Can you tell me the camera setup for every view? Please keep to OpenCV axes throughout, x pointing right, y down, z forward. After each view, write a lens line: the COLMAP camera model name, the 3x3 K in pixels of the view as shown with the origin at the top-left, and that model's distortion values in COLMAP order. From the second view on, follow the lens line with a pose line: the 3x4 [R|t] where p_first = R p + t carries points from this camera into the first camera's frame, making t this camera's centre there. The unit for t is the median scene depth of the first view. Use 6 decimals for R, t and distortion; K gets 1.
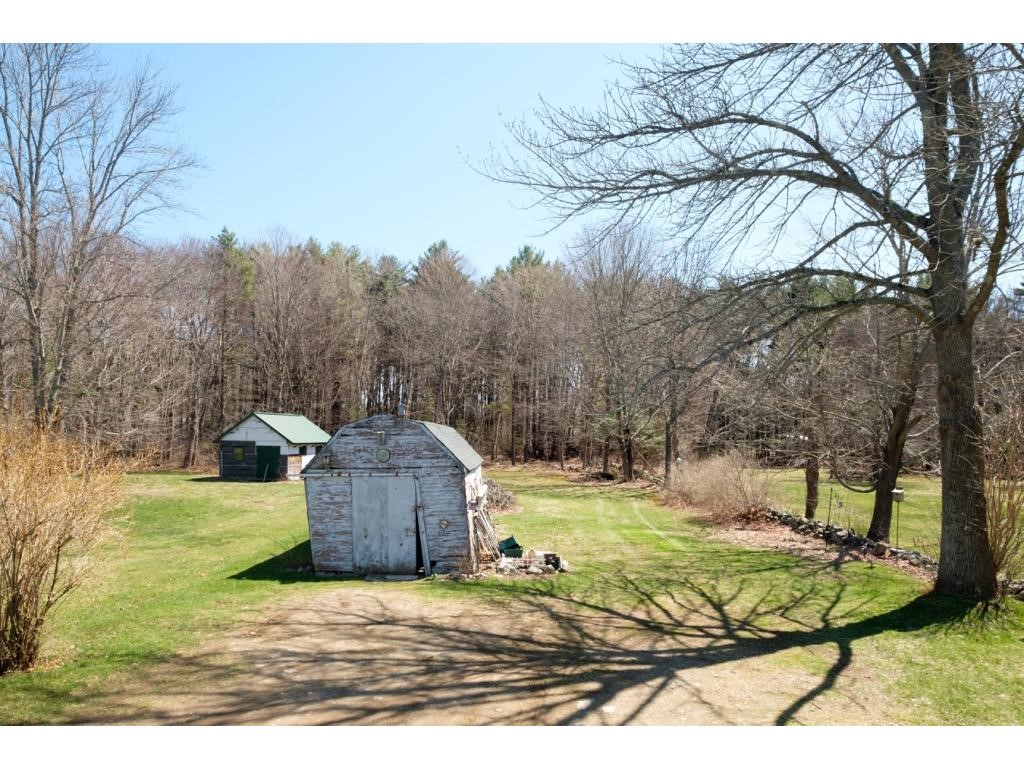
lens RADIAL K [[643.8, 0, 488.0], [0, 643.8, 422.3], [0, 0, 1]] dist [-0.008307, 0.002972]
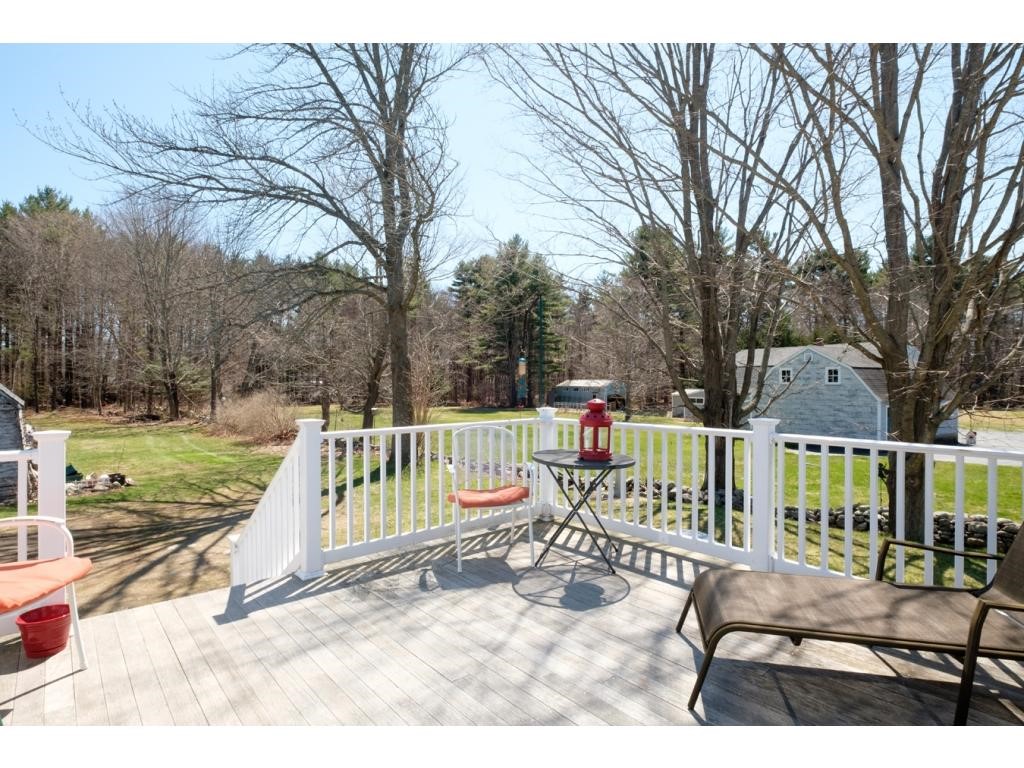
lens RADIAL K [[543.2, 0, 516.9], [0, 543.2, 389.2], [0, 0, 1]] dist [-0.004841, -0.000969]
pose [[0.697989, -0.019975, 0.715830, -0.060326], [0.000046, 0.999612, 0.027850, 0.012316], [-0.716109, -0.019406, 0.697719, -0.139471]]
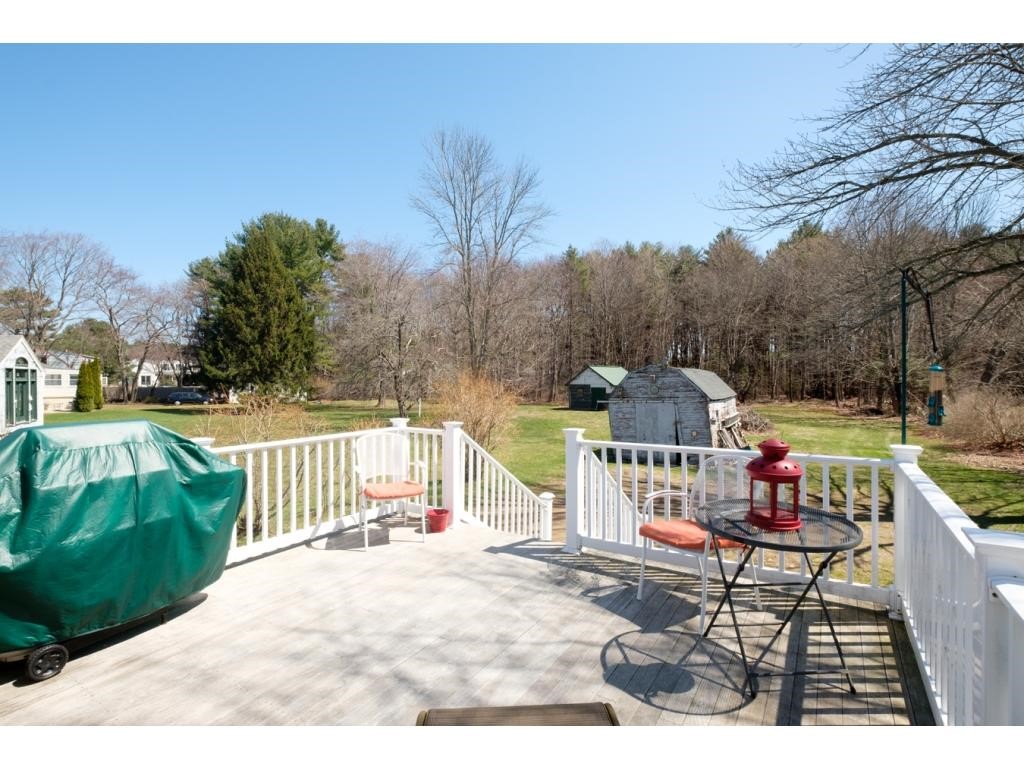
lens RADIAL K [[505.3, 0, 513.0], [0, 505.3, 386.2], [0, 0, 1]] dist [-0.000786, -0.000774]
pose [[0.866616, -0.009084, -0.498893, 0.095108], [0.022882, 0.999506, 0.021549, 0.003847], [0.498451, -0.030090, 0.866396, -0.163008]]
